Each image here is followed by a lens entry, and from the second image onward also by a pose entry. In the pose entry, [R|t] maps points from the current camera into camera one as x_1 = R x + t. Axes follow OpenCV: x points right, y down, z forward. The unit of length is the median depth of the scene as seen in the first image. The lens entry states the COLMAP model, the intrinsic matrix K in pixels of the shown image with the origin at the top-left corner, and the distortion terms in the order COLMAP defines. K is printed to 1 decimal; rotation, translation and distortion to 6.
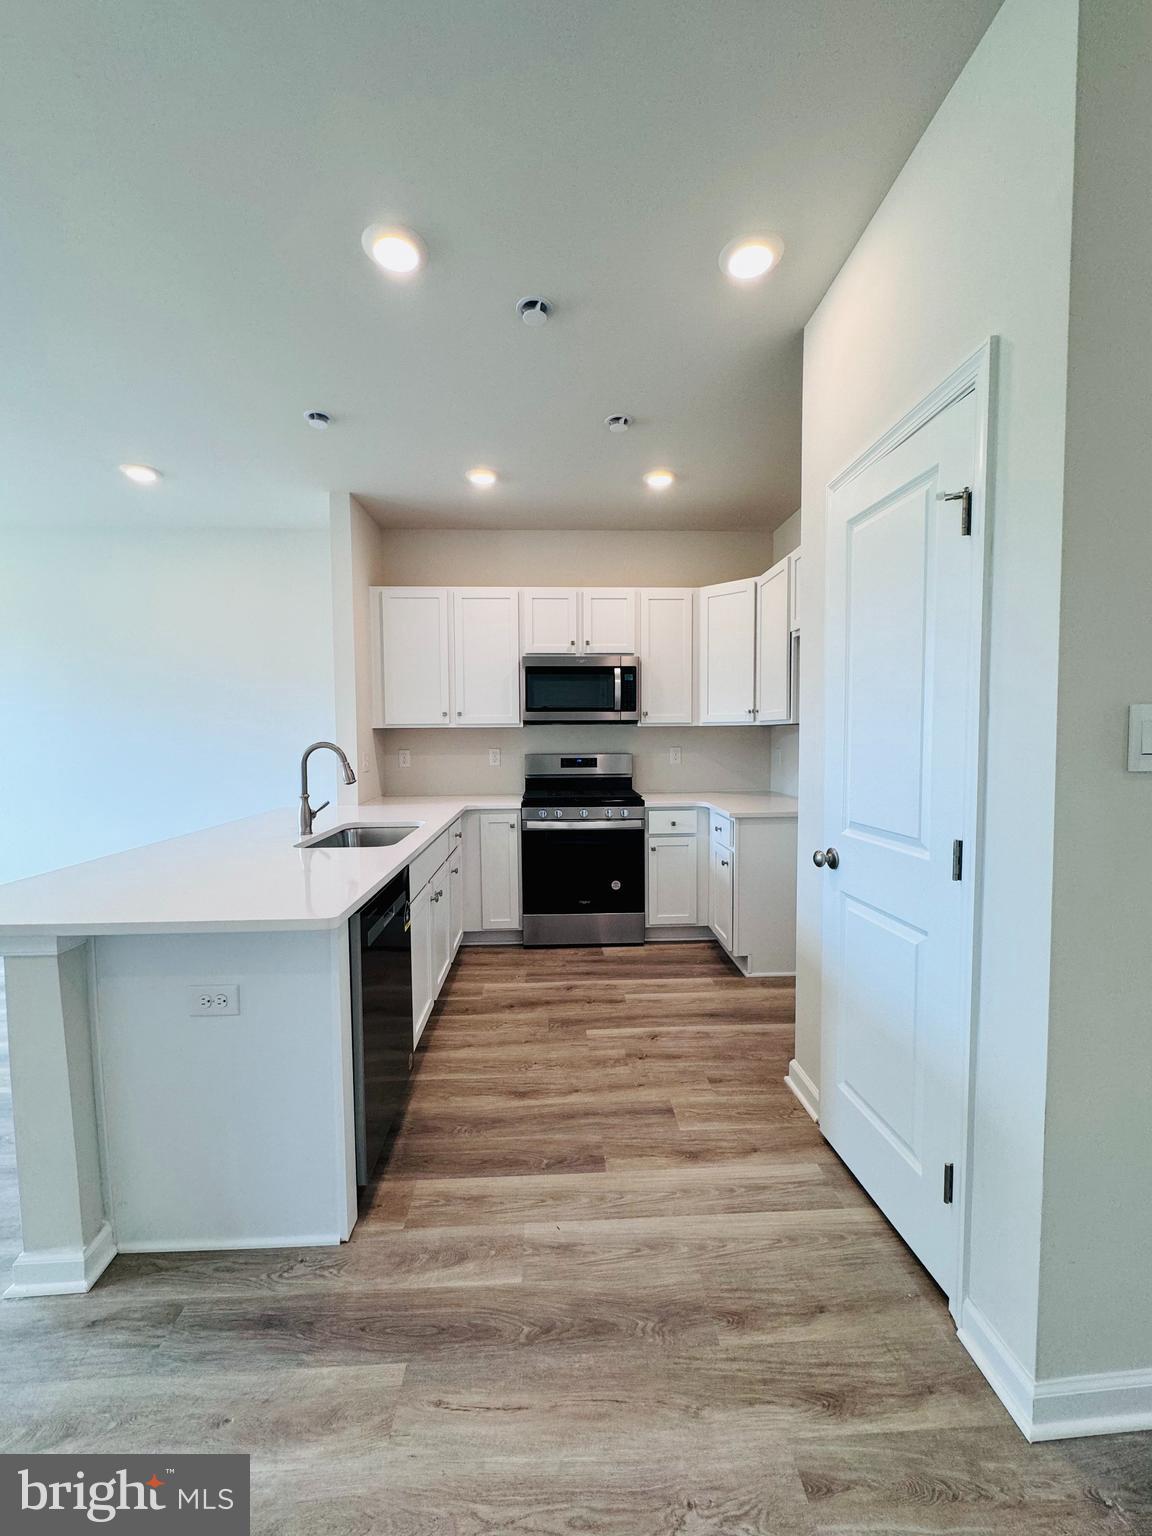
lens RADIAL K [[605.4, 0, 572.8], [0, 605.4, 771.1], [0, 0, 1]] dist [-0.001609, 0.000210]
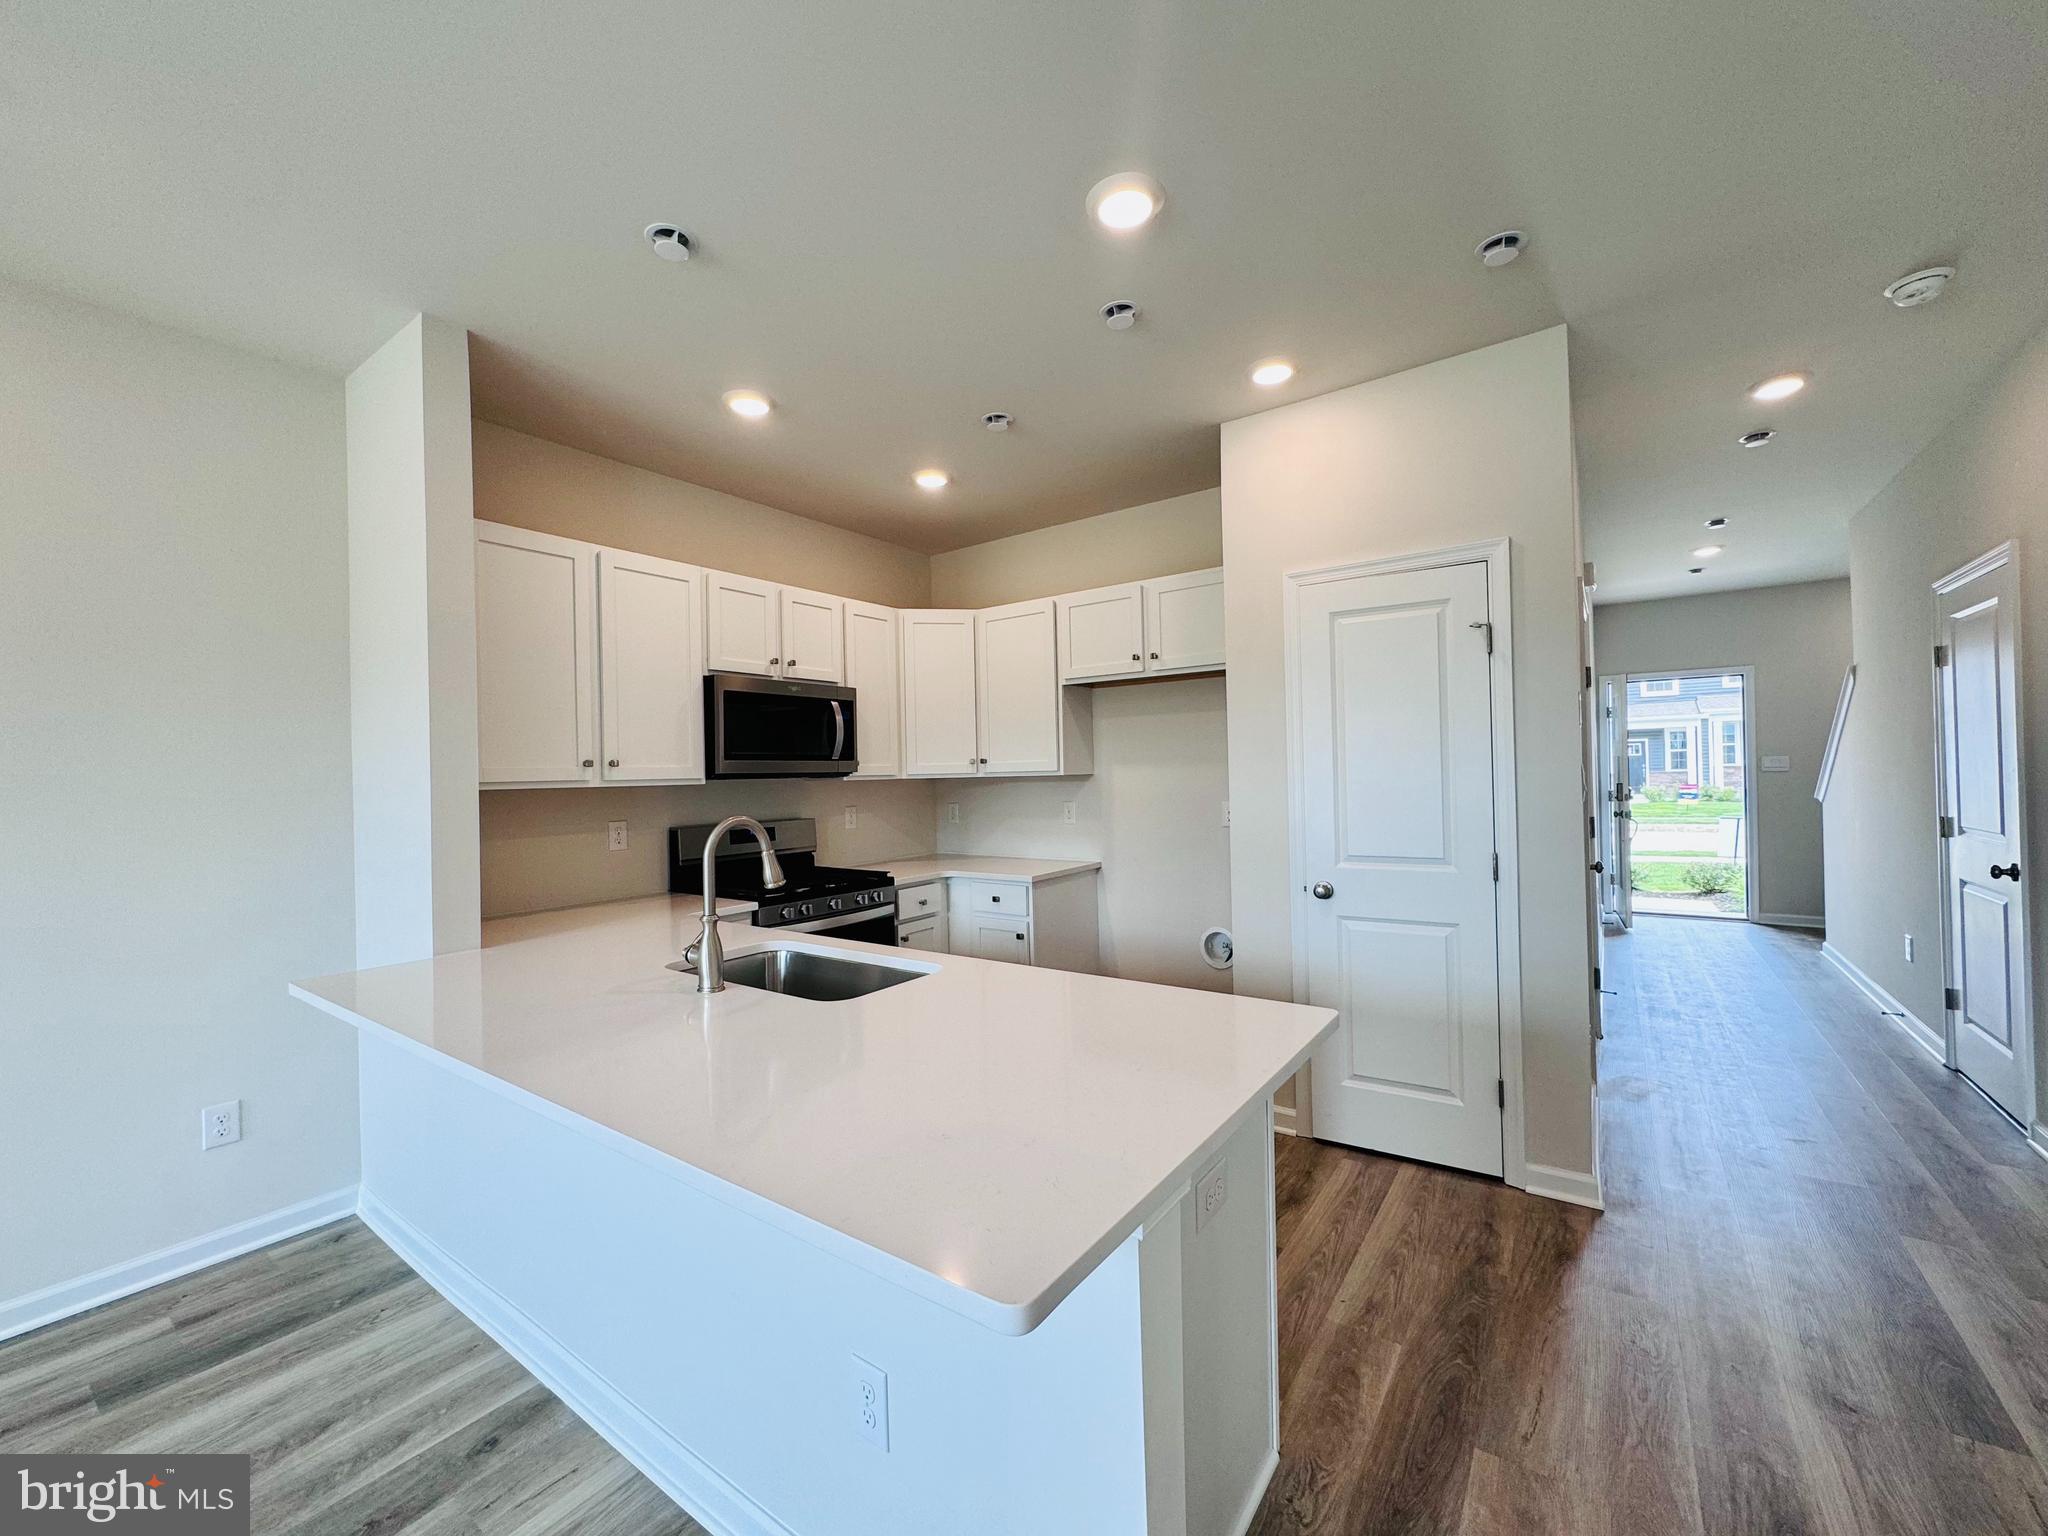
lens RADIAL K [[807.2, 0, 1028.9], [0, 807.2, 773.6], [0, 0, 1]] dist [-0.001609, 0.000210]
pose [[0.622943, -0.007789, 0.782229, -1.140053], [0.067536, 0.996752, -0.043858, -0.050292], [-0.779347, 0.080150, 0.621446, 0.449529]]
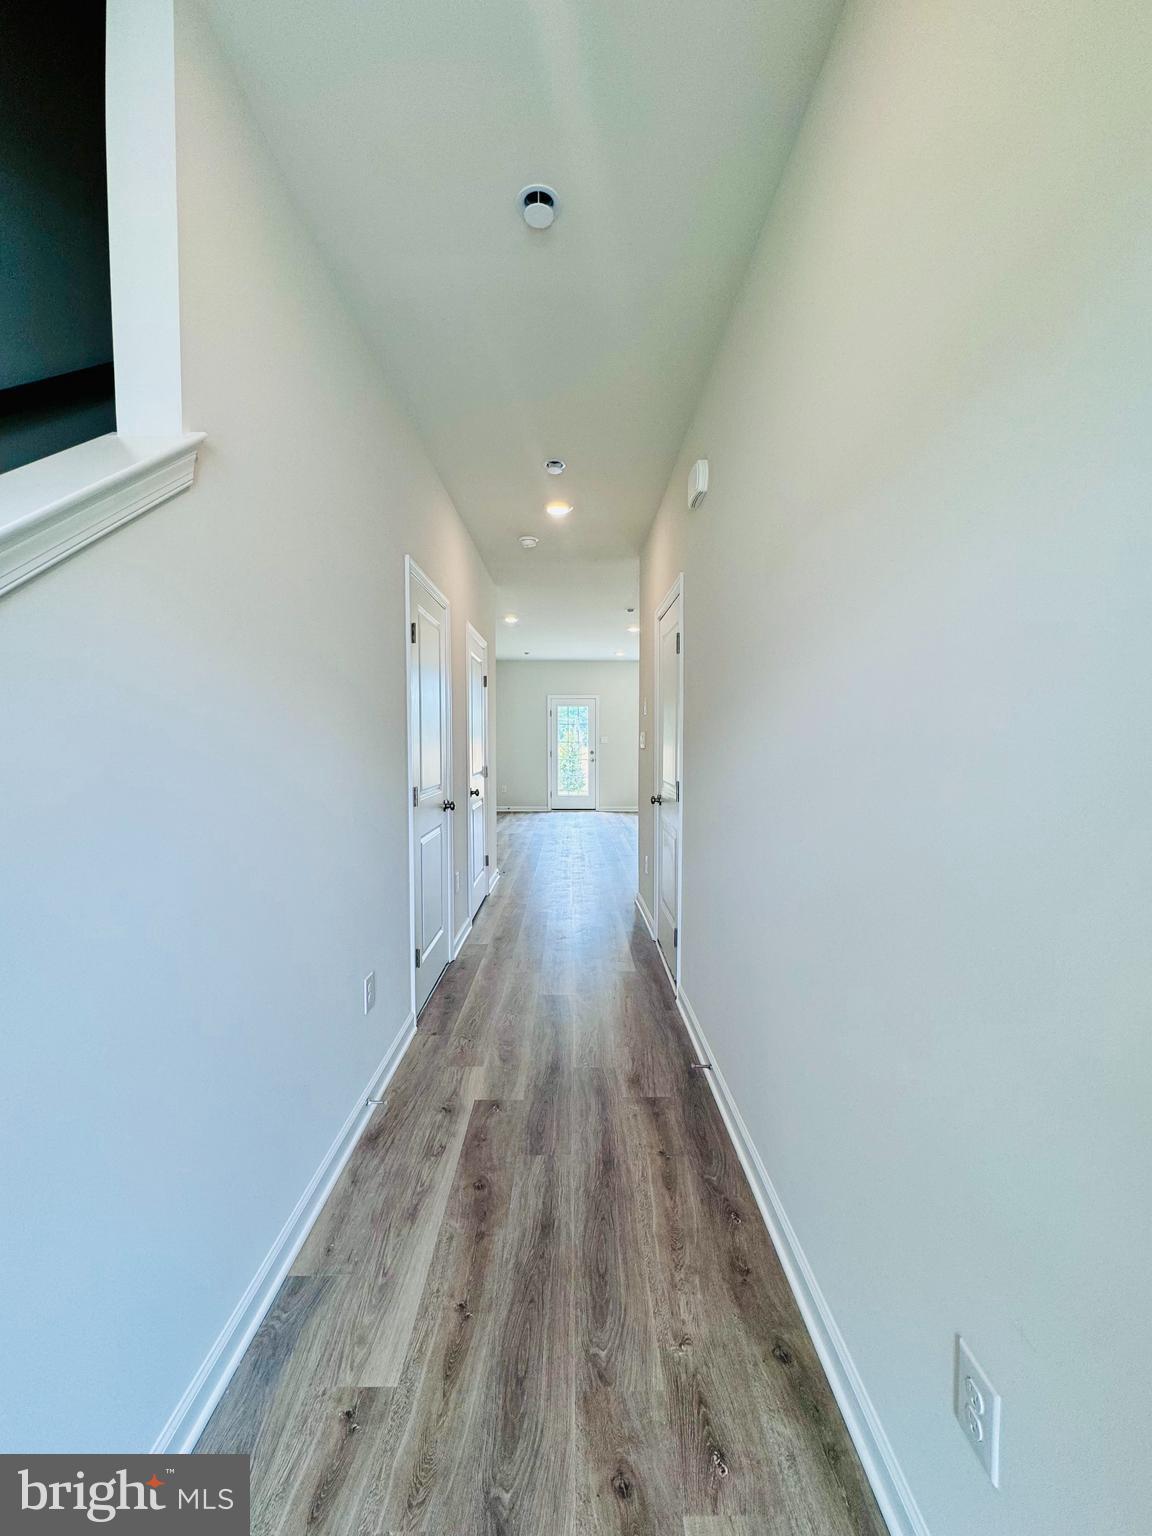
lens RADIAL K [[605.4, 0, 576.7], [0, 605.4, 764.3], [0, 0, 1]] dist [-0.001609, 0.000210]
pose [[-0.040837, 0.044080, -0.998193, 0.379715], [-0.049203, 0.997726, 0.046072, -0.023251], [0.997954, 0.050995, -0.038575, 0.427992]]
